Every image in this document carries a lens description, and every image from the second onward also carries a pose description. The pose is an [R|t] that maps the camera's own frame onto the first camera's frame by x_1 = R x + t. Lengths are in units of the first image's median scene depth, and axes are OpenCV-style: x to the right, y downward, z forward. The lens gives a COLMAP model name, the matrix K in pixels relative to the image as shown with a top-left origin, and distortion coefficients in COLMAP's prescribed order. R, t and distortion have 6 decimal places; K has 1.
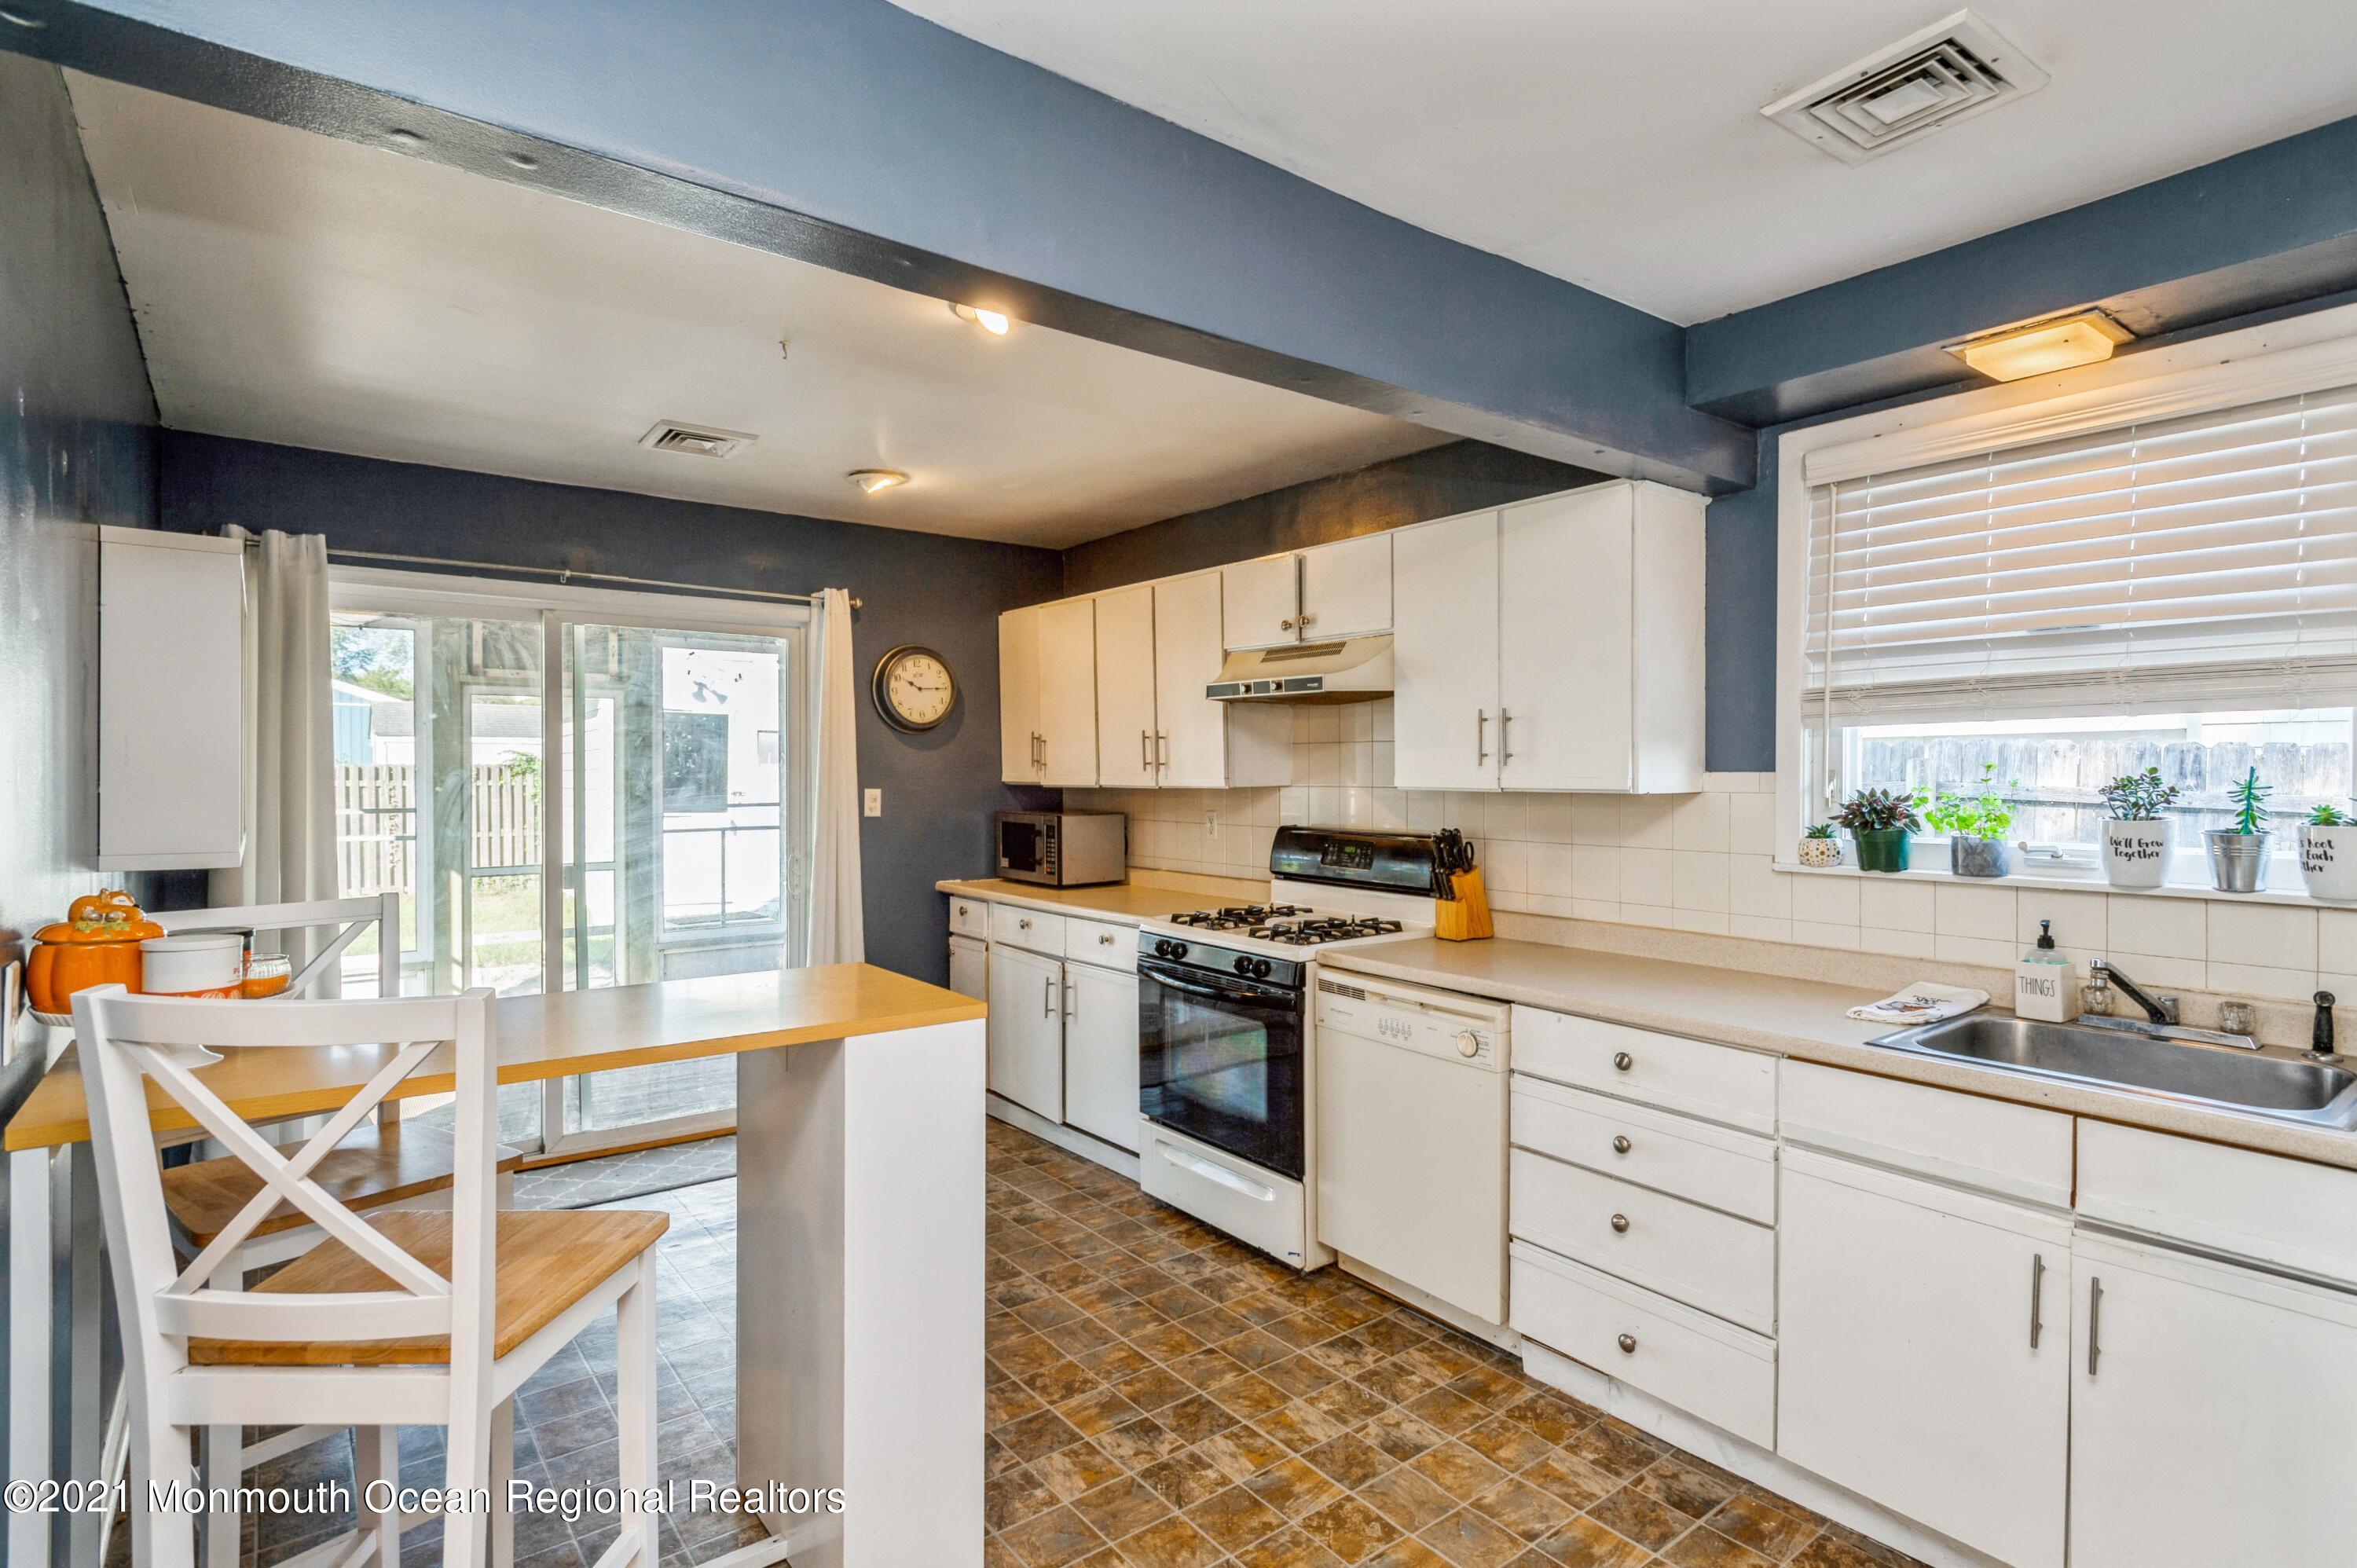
lens RADIAL K [[1160.5, 0, 1178.5], [0, 1160.5, 784.0], [0, 0, 1]] dist [0.003479, -0.000218]
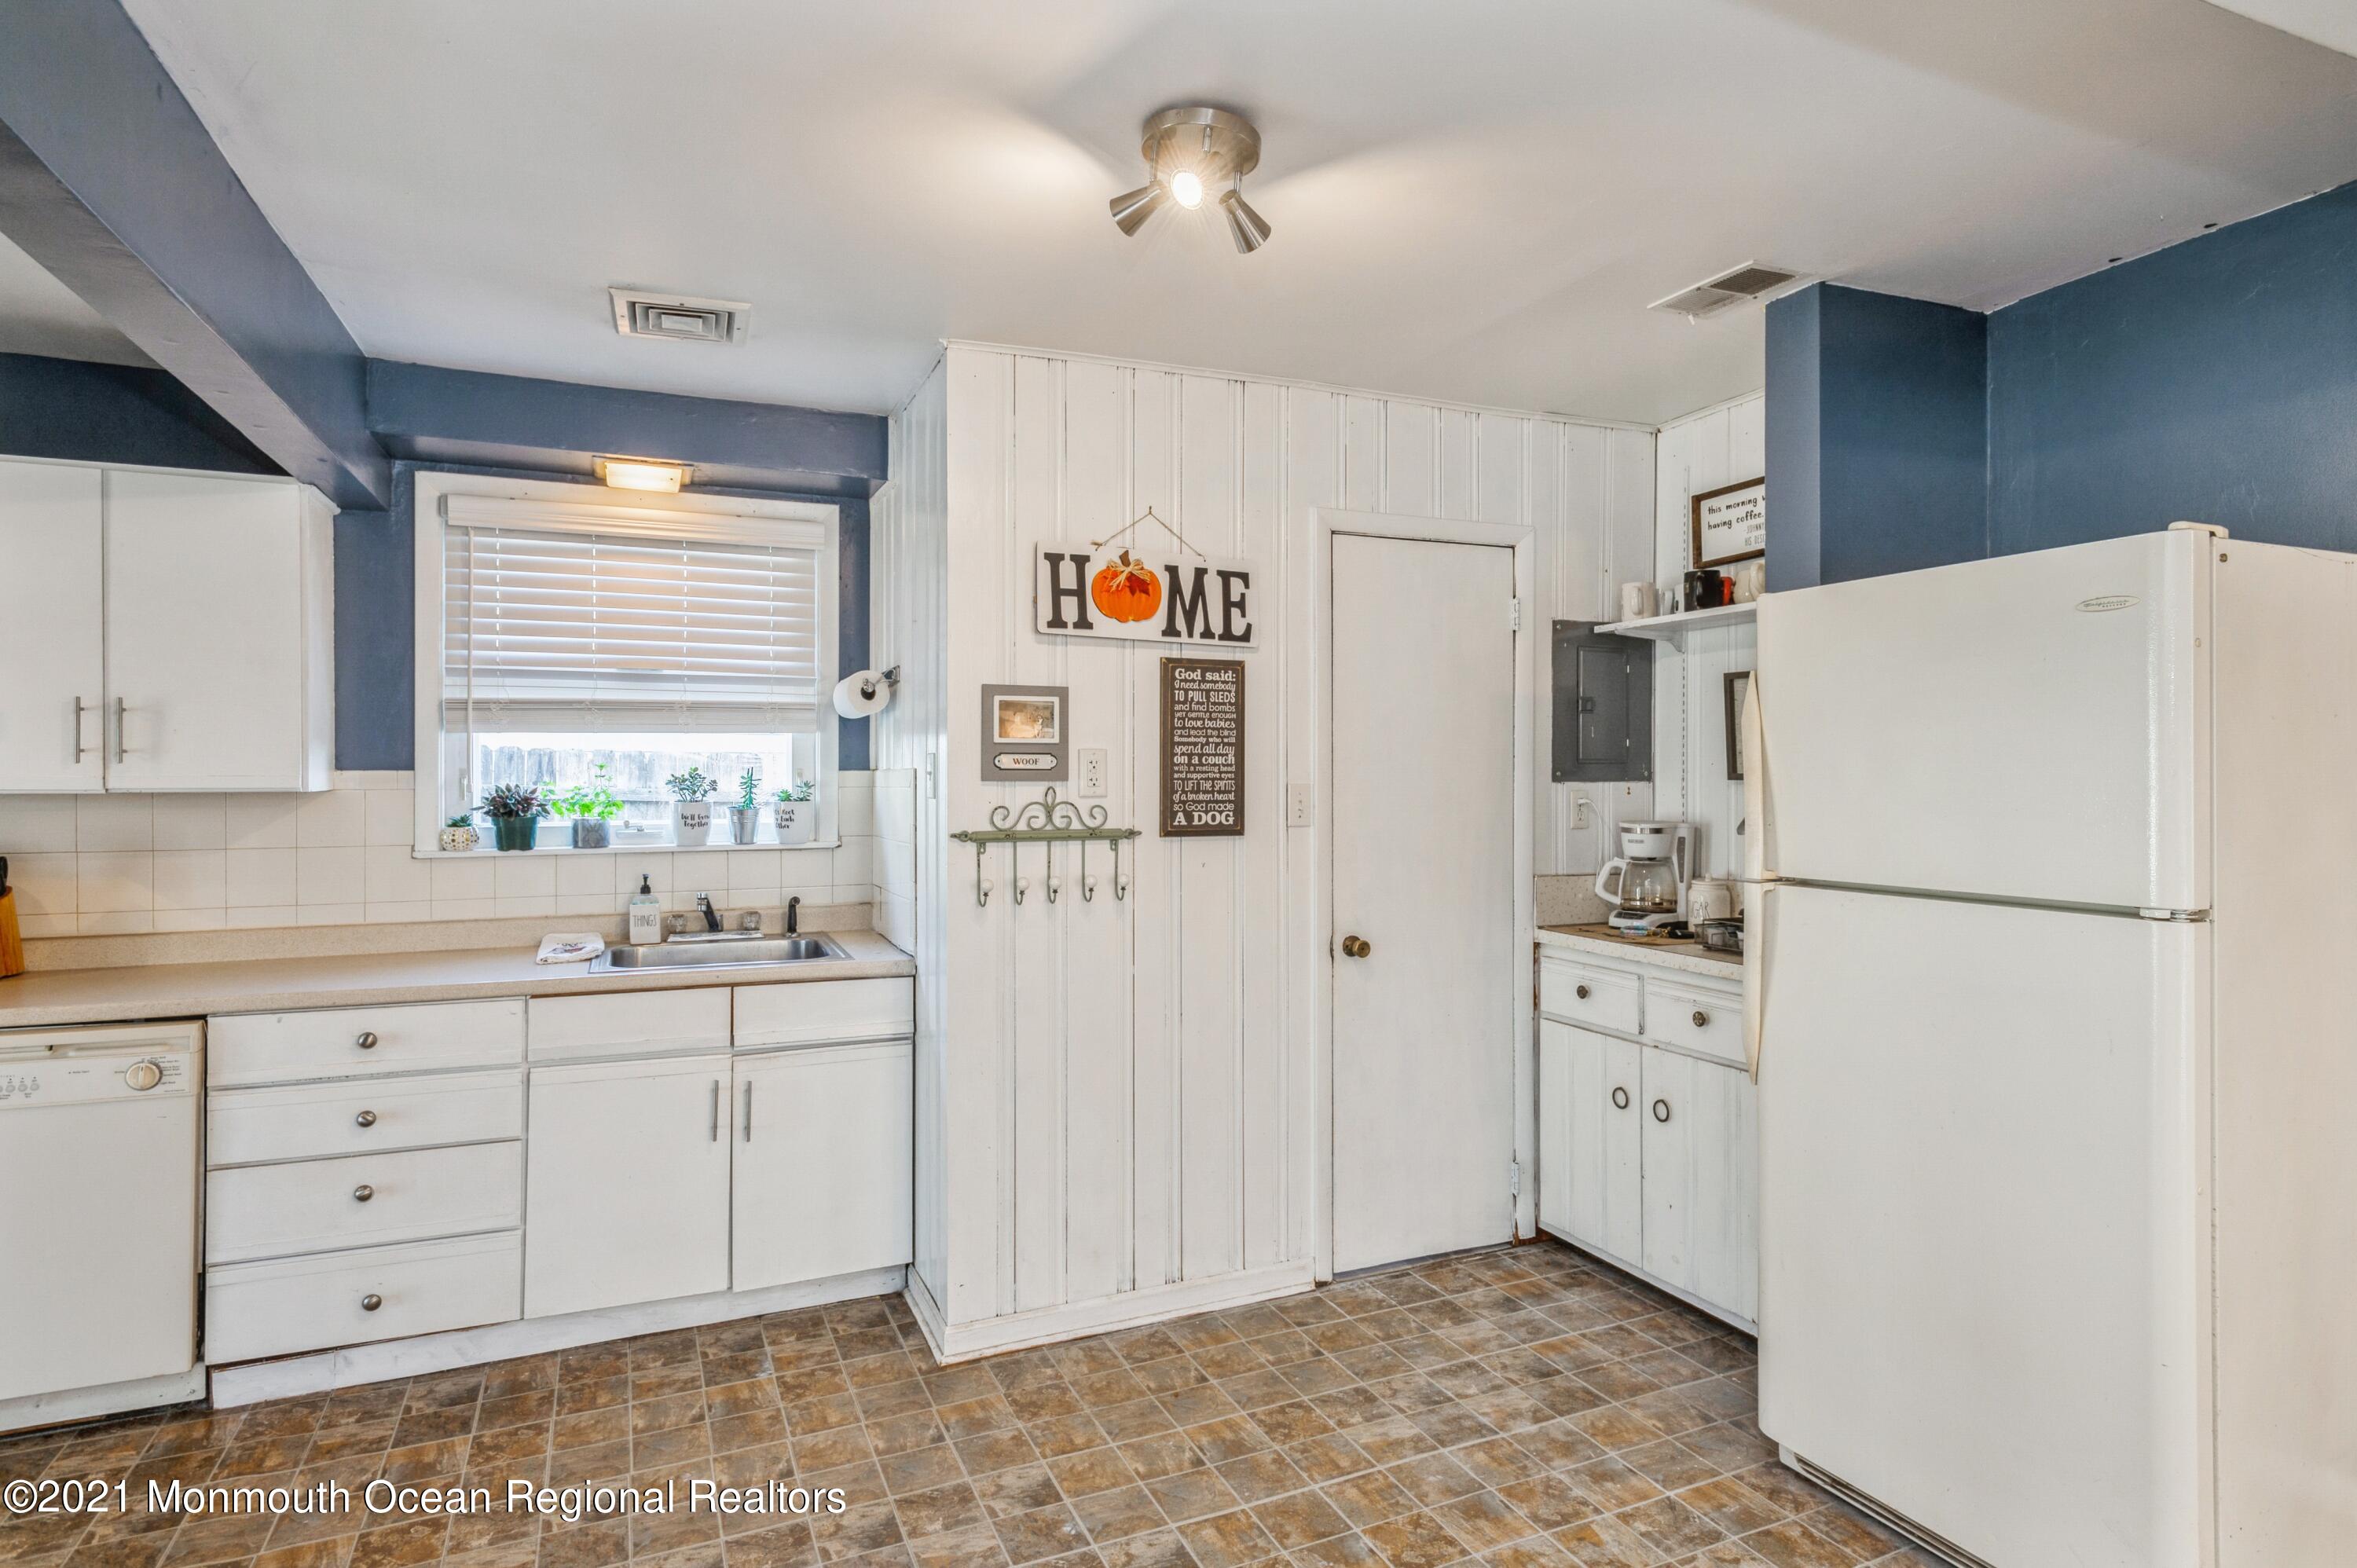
lens RADIAL K [[1260.4, 0, 1178.5], [0, 1260.4, 775.1], [0, 0, 1]] dist [0.004910, 0.000261]
pose [[0.237933, -0.002442, 0.971278, -0.528056], [0.010250, 0.999947, 0.000003, 0.001925], [-0.971227, 0.009955, 0.237946, -0.005528]]
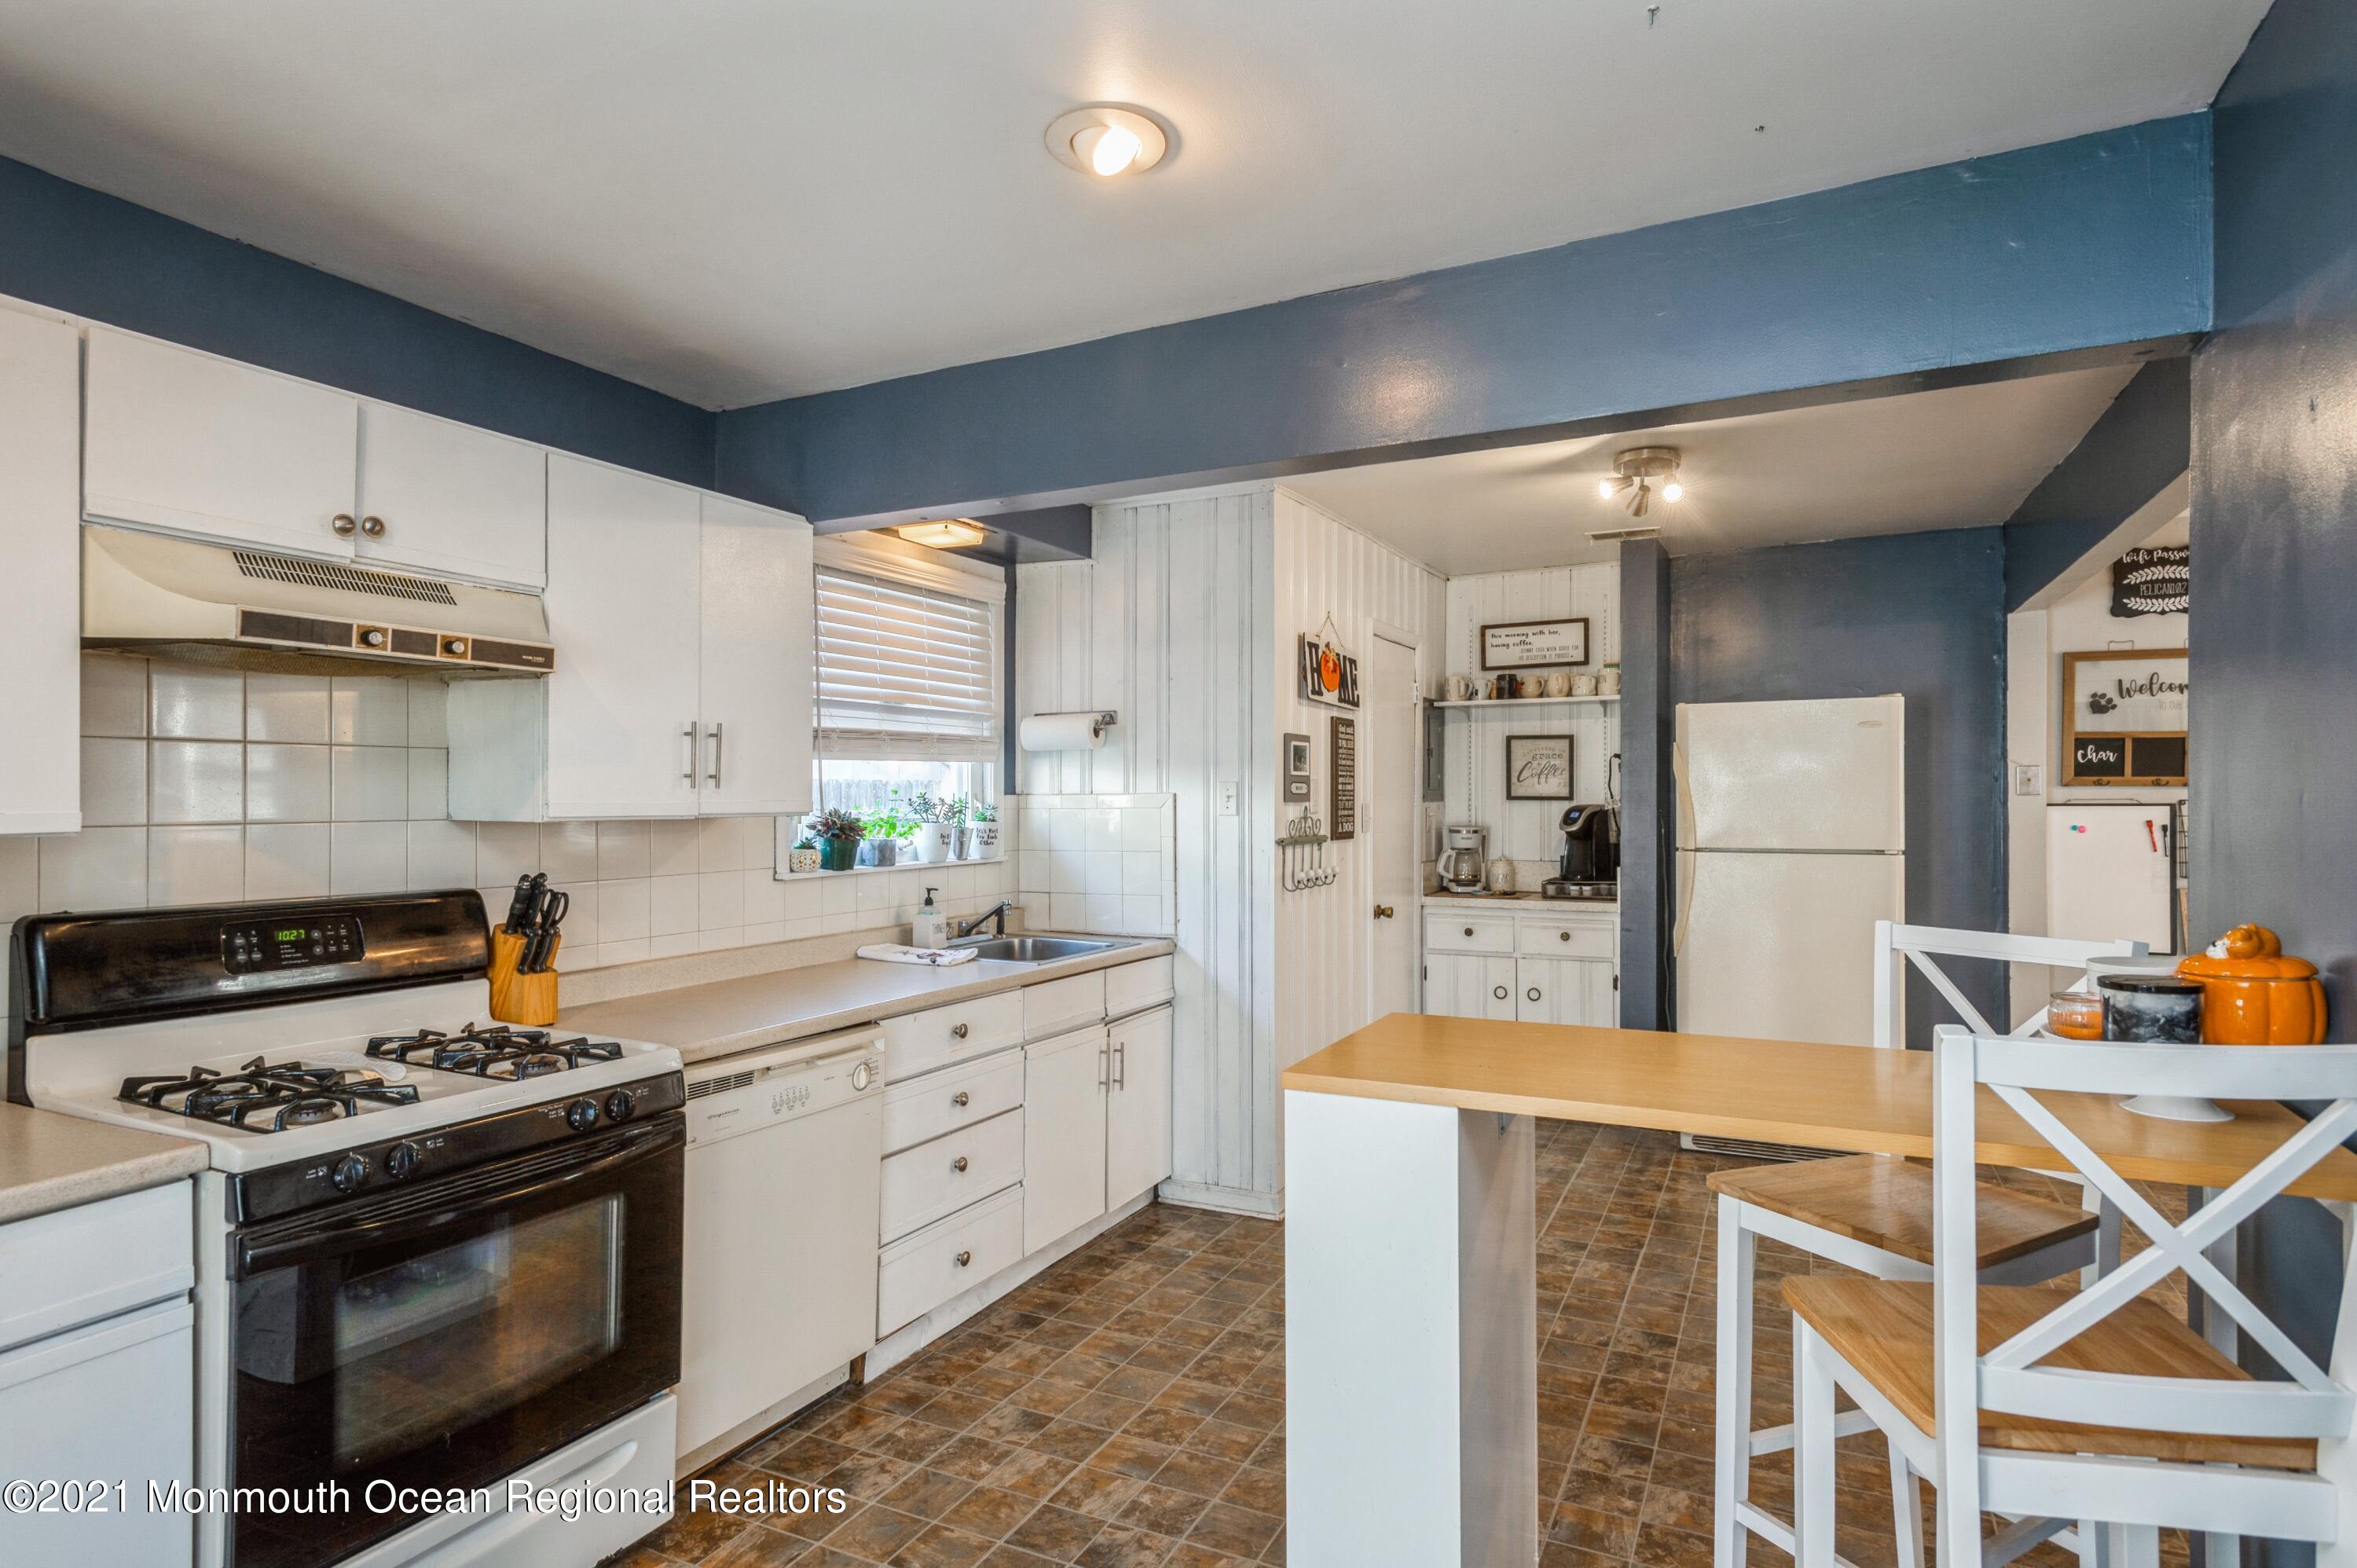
lens RADIAL K [[1272.9, 0, 1169.9], [0, 1272.9, 796.2], [0, 0, 1]] dist [0.003874, 0.000684]
pose [[-0.437778, 0.000230, 0.899083, -0.852109], [0.011418, 0.999921, 0.005304, -0.012254], [-0.899011, 0.012588, -0.437746, 1.284071]]
